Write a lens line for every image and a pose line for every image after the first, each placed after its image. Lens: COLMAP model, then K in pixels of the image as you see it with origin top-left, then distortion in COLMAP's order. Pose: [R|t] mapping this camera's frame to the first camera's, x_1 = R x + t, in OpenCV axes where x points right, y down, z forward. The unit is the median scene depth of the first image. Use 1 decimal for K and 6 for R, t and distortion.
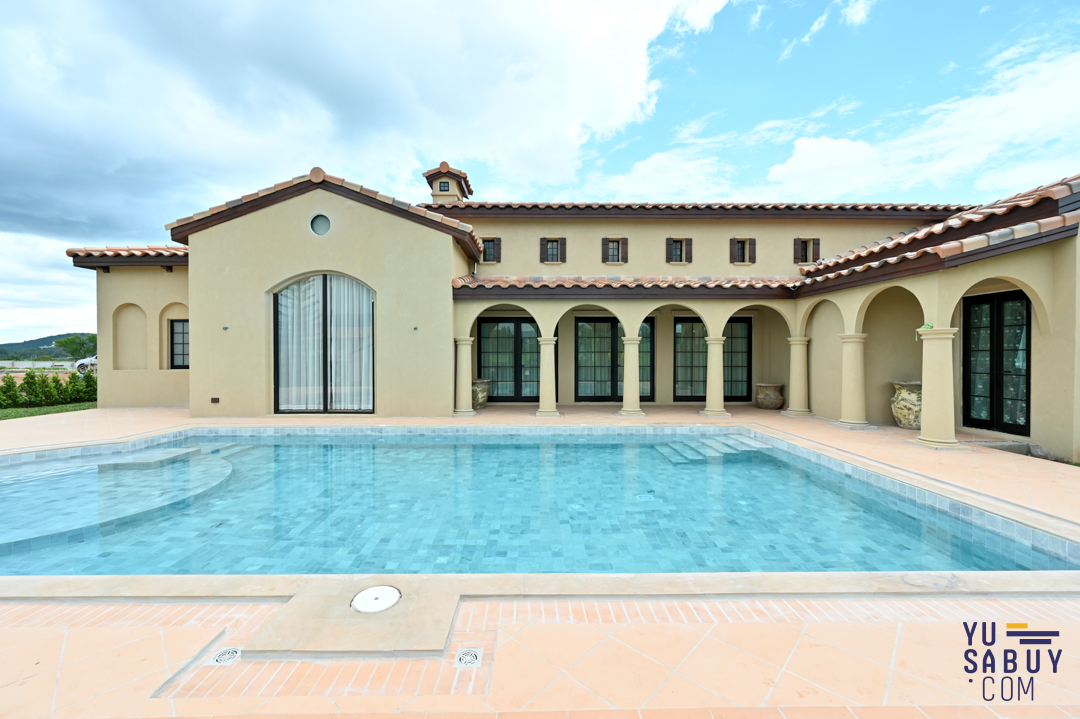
lens RADIAL K [[433.7, 0, 533.8], [0, 433.7, 357.4], [0, 0, 1]] dist [-0.002046, 0.001015]
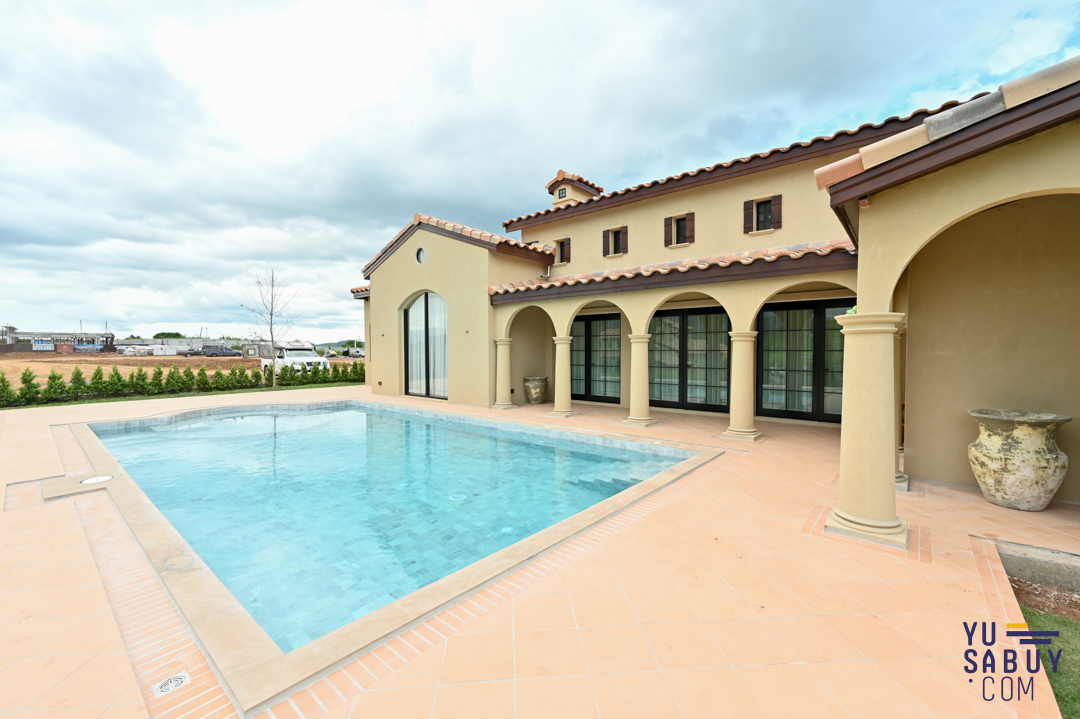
lens RADIAL K [[433.7, 0, 532.4], [0, 433.7, 361.6], [0, 0, 1]] dist [-0.002046, 0.001015]
pose [[0.760569, 0.016848, -0.649039, 0.631712], [0.000013, 0.999663, 0.025964, -0.015135], [0.649257, -0.019755, 0.760312, 0.201402]]
